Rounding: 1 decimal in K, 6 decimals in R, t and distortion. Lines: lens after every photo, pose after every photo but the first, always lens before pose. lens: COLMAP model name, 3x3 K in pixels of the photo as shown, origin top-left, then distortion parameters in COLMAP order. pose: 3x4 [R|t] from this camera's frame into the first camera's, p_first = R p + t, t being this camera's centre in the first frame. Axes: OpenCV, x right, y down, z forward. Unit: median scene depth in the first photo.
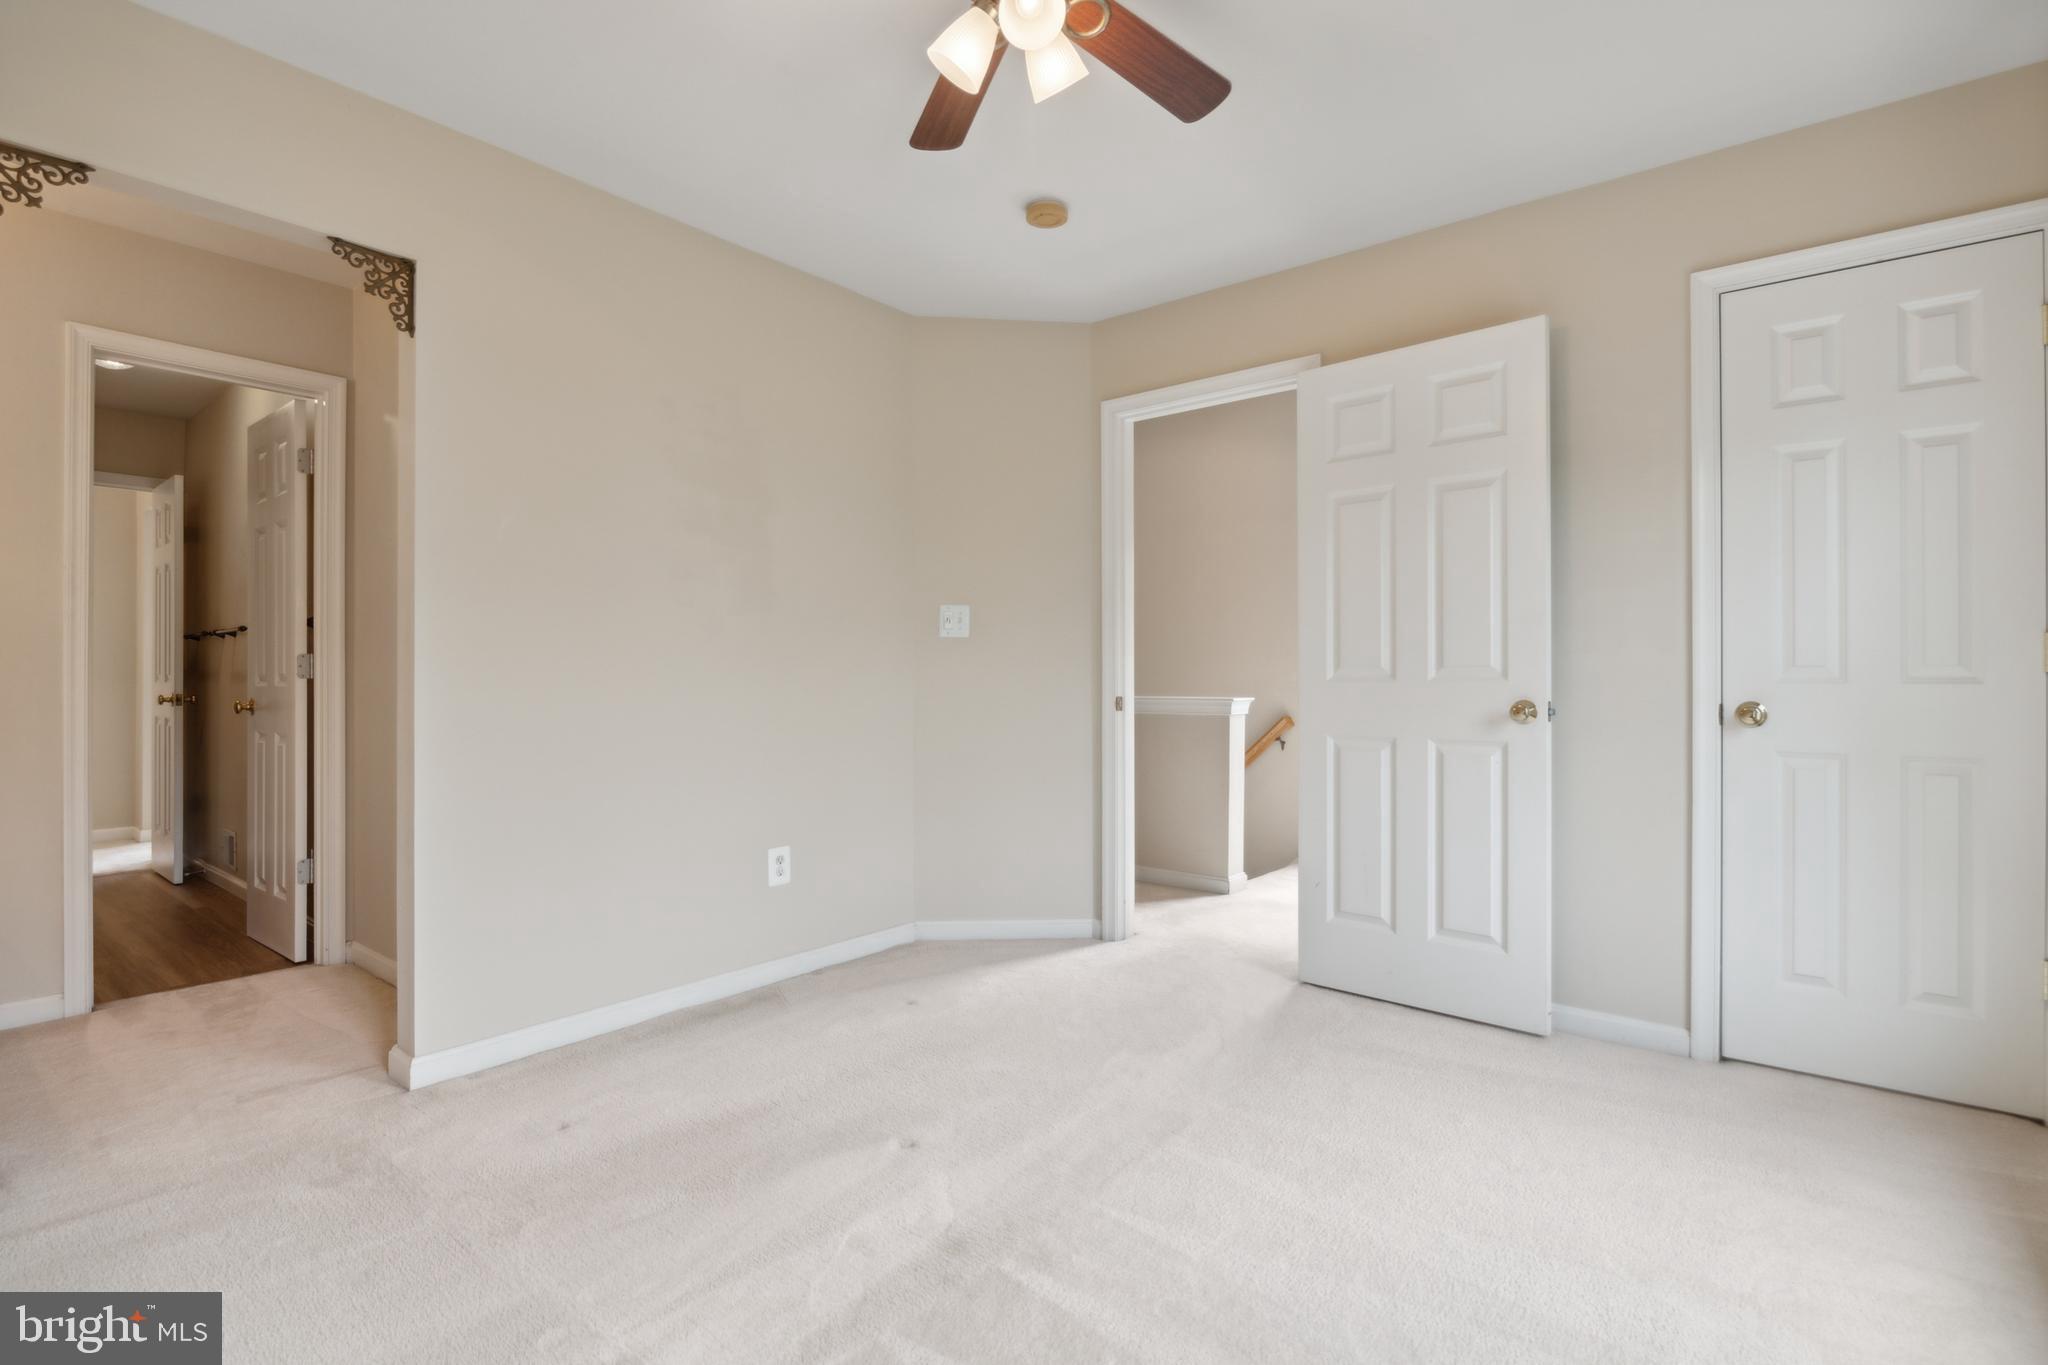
lens RADIAL K [[961.2, 0, 1017.1], [0, 961.2, 673.8], [0, 0, 1]] dist [-0.003265, 0.004792]
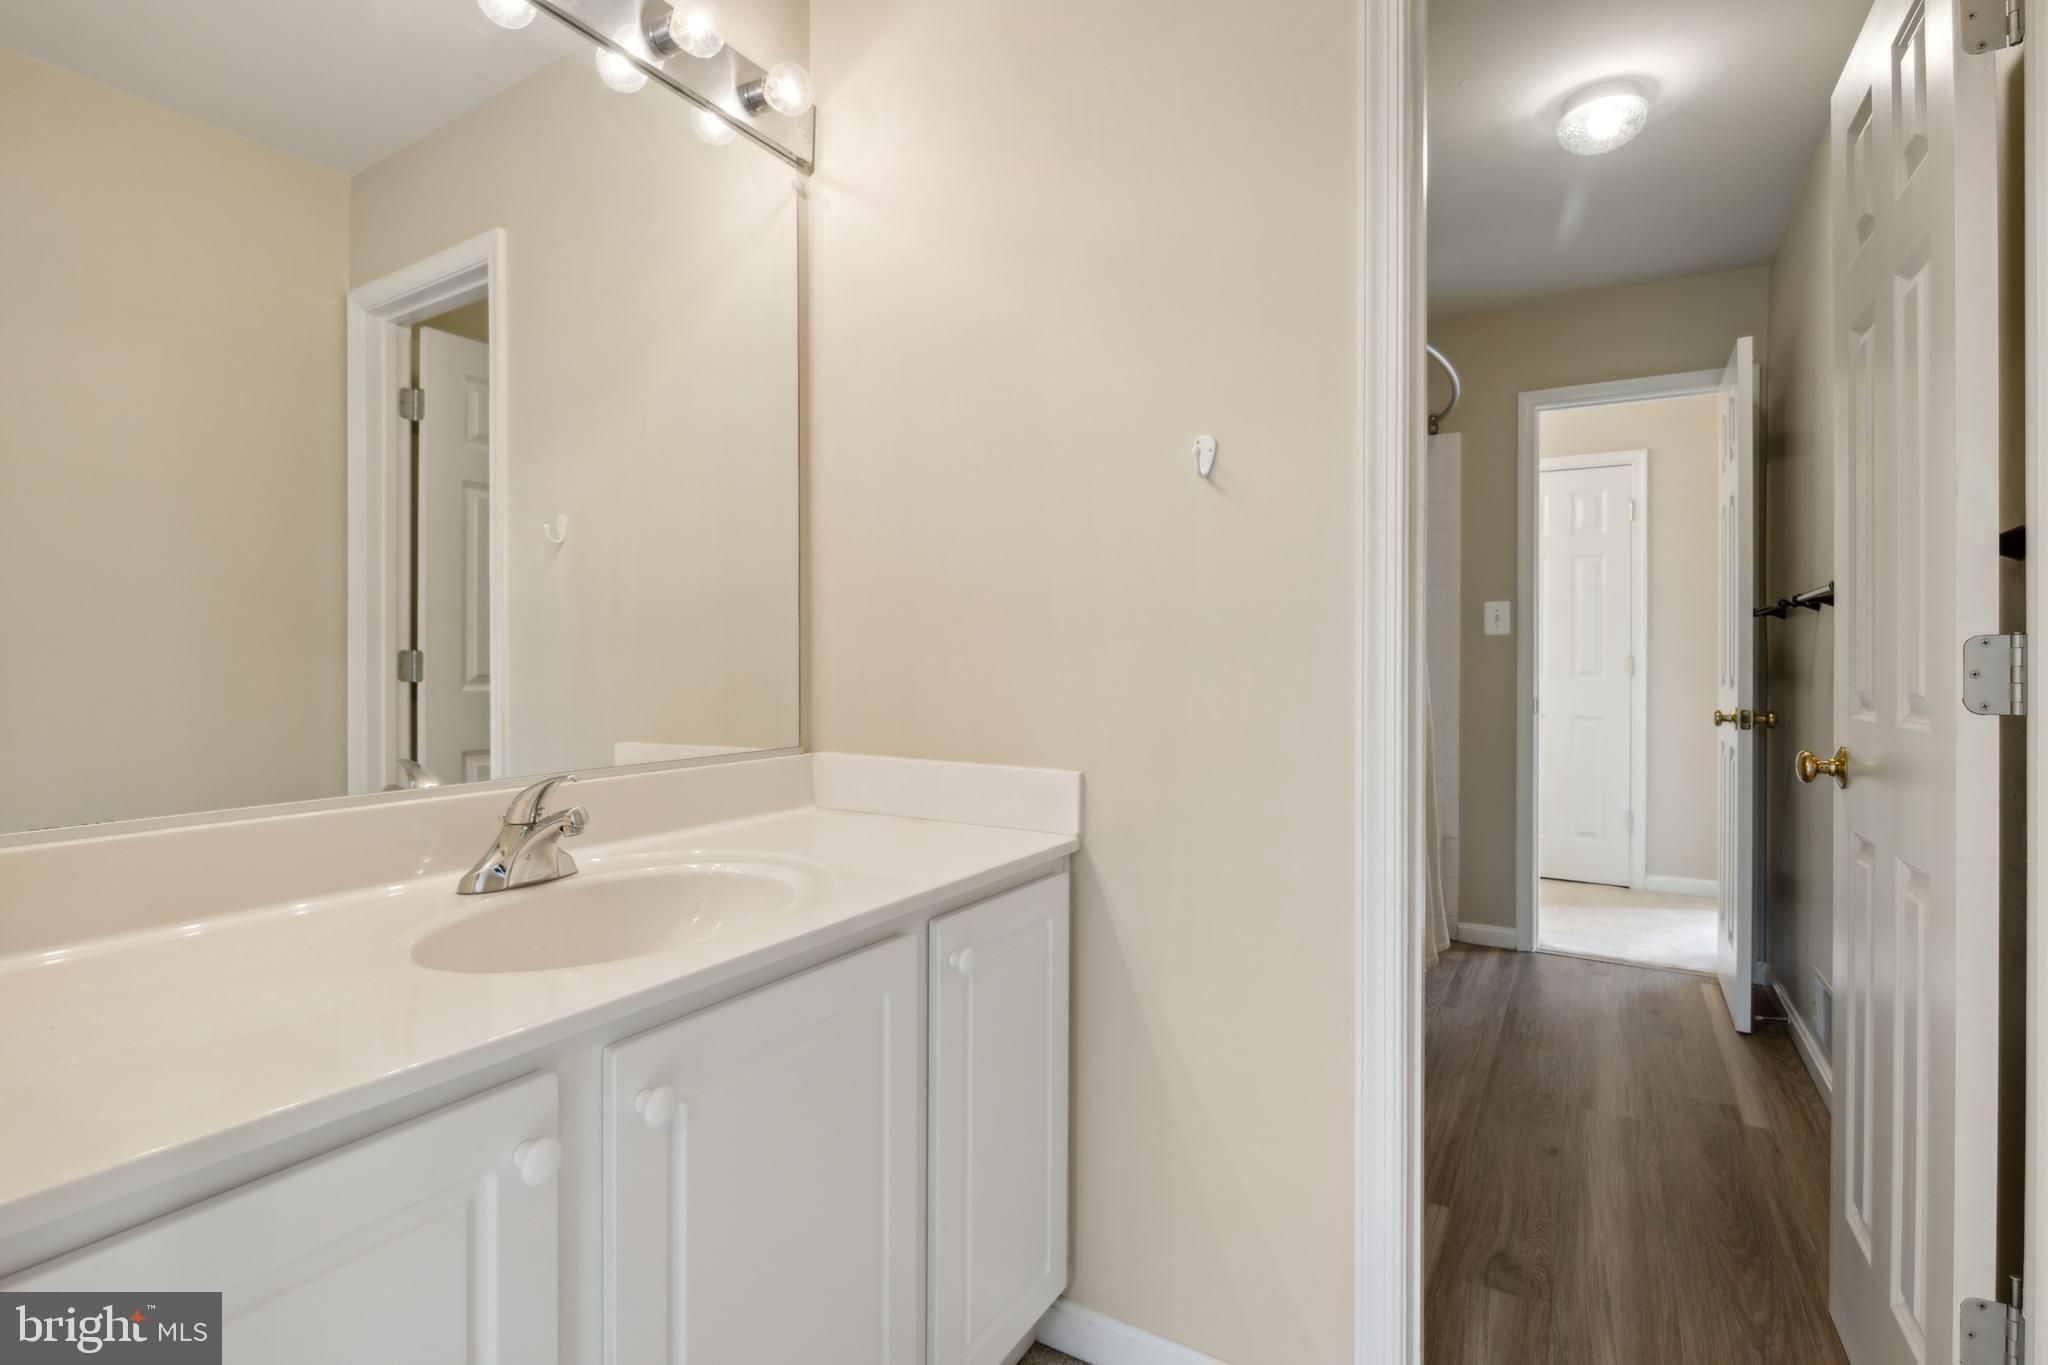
lens RADIAL K [[961.2, 0, 1012.2], [0, 961.2, 669.4], [0, 0, 1]] dist [-0.003265, 0.004792]
pose [[0.137414, 0.009906, -0.990464, -0.441719], [-0.000916, 0.999951, 0.009874, -0.011535], [0.990513, -0.000450, 0.137417, 0.596175]]
